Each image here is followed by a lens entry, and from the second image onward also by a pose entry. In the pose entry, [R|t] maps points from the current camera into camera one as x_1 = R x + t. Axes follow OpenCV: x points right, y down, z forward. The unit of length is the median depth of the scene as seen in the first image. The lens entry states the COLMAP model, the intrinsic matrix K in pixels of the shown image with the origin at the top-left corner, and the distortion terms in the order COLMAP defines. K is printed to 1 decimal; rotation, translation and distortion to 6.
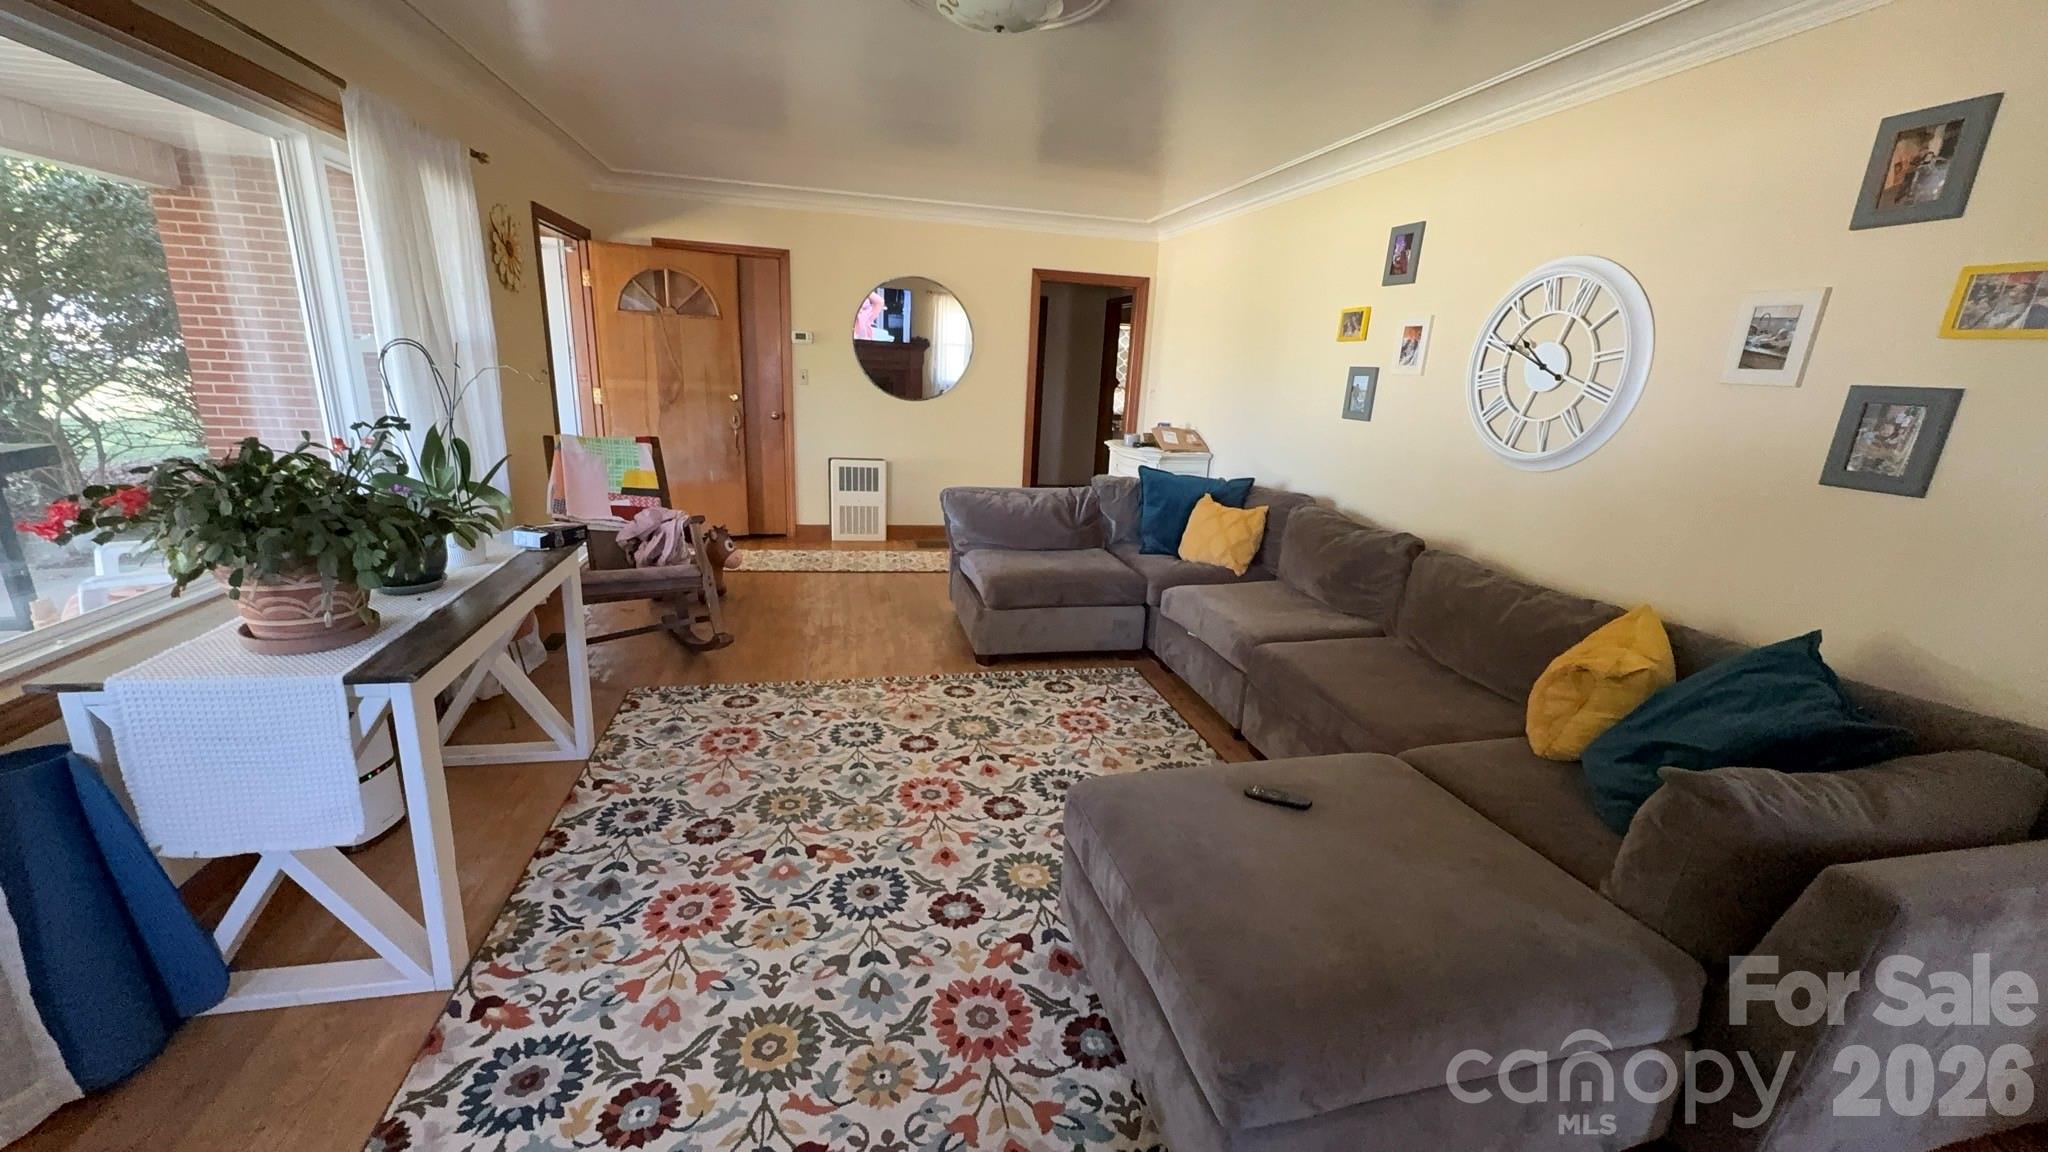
lens RADIAL K [[784.9, 0, 1017.6], [0, 784.9, 578.4], [0, 0, 1]] dist [0.000488, -0.000090]
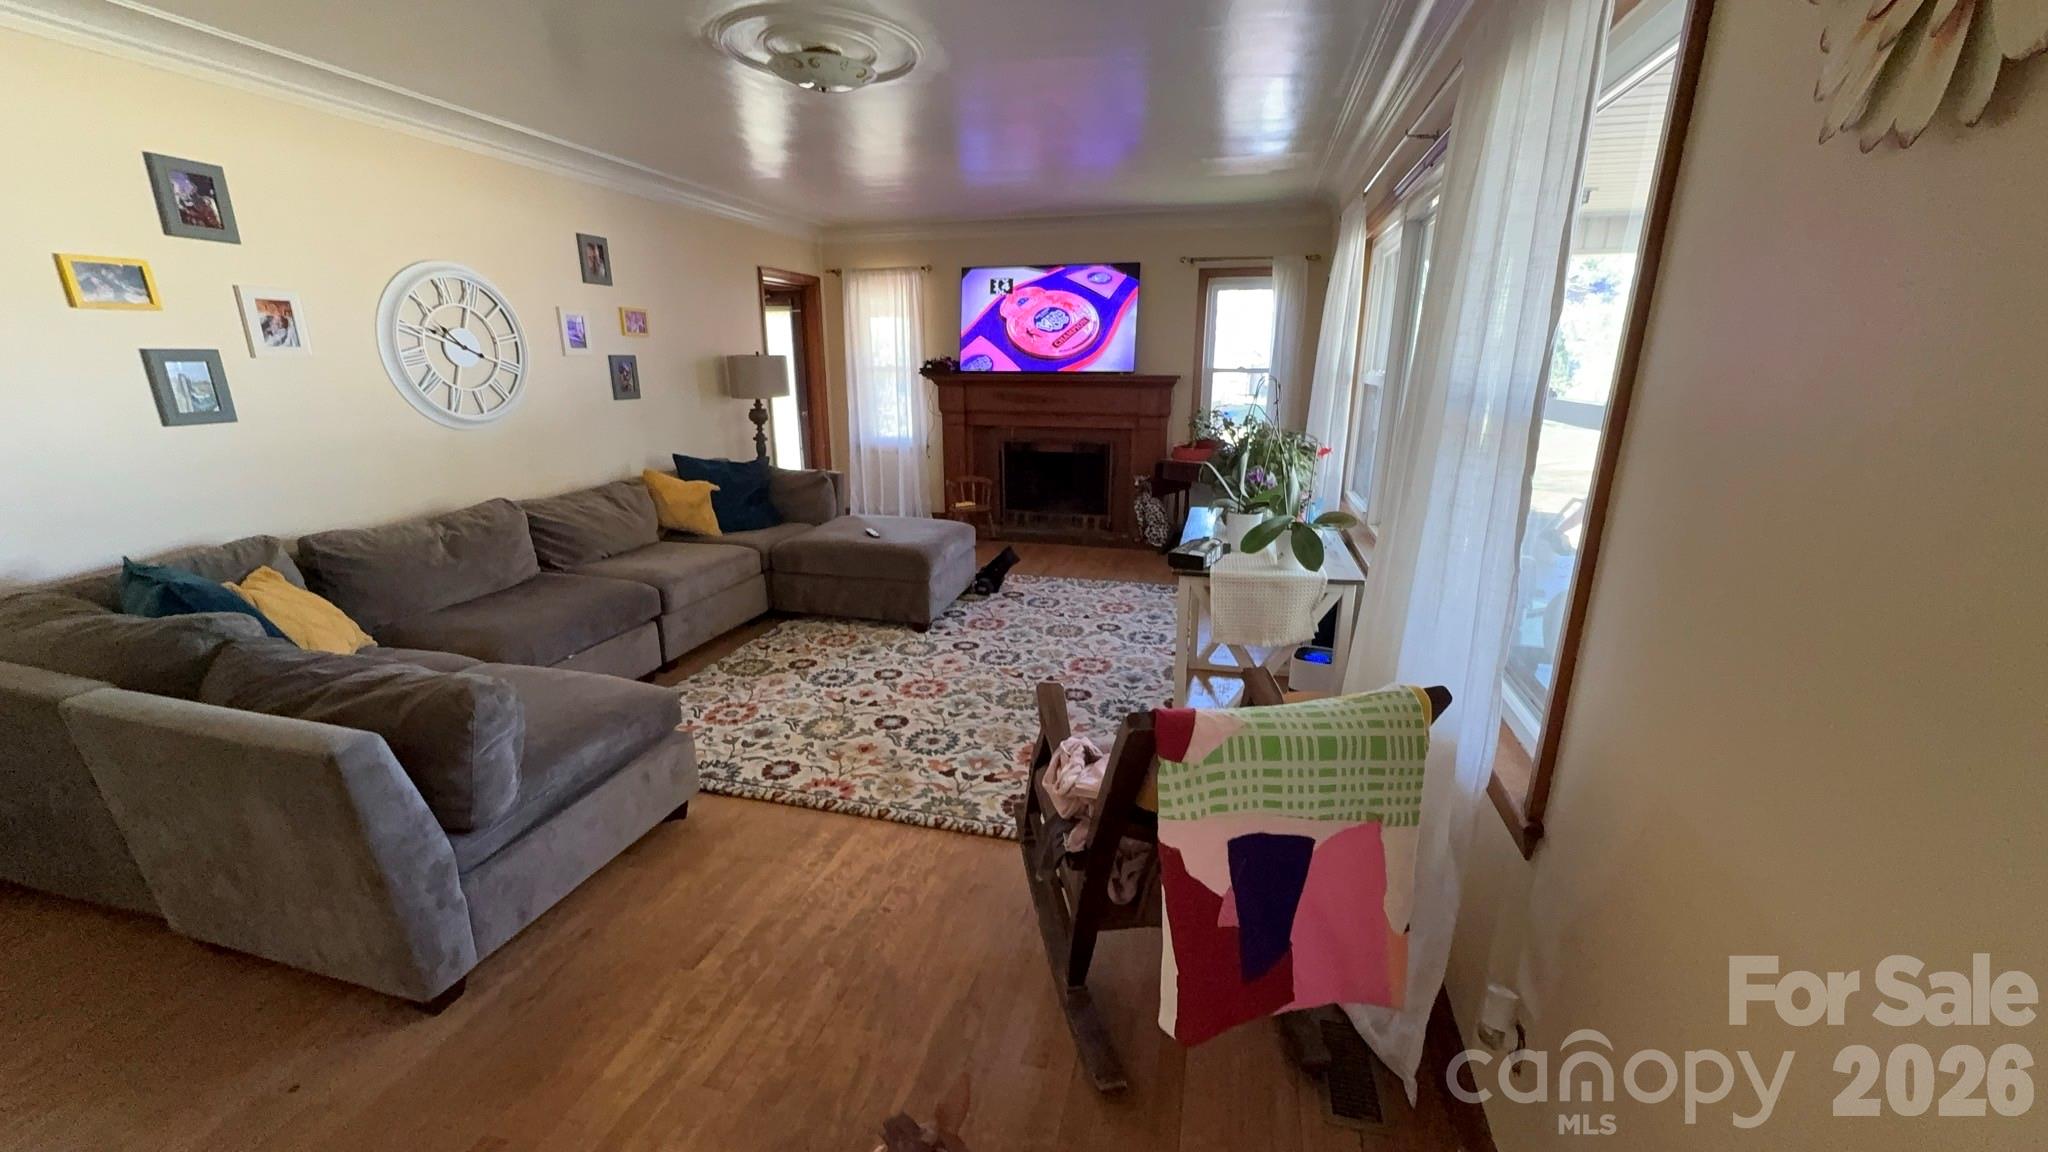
lens RADIAL K [[784.9, 0, 1017.6], [0, 784.9, 578.4], [0, 0, 1]] dist [0.000488, -0.000090]
pose [[-0.878529, -0.178390, 0.443130, -0.738050], [0.081614, 0.857960, 0.507191, -0.506581], [-0.470666, 0.481748, -0.739184, 1.650063]]
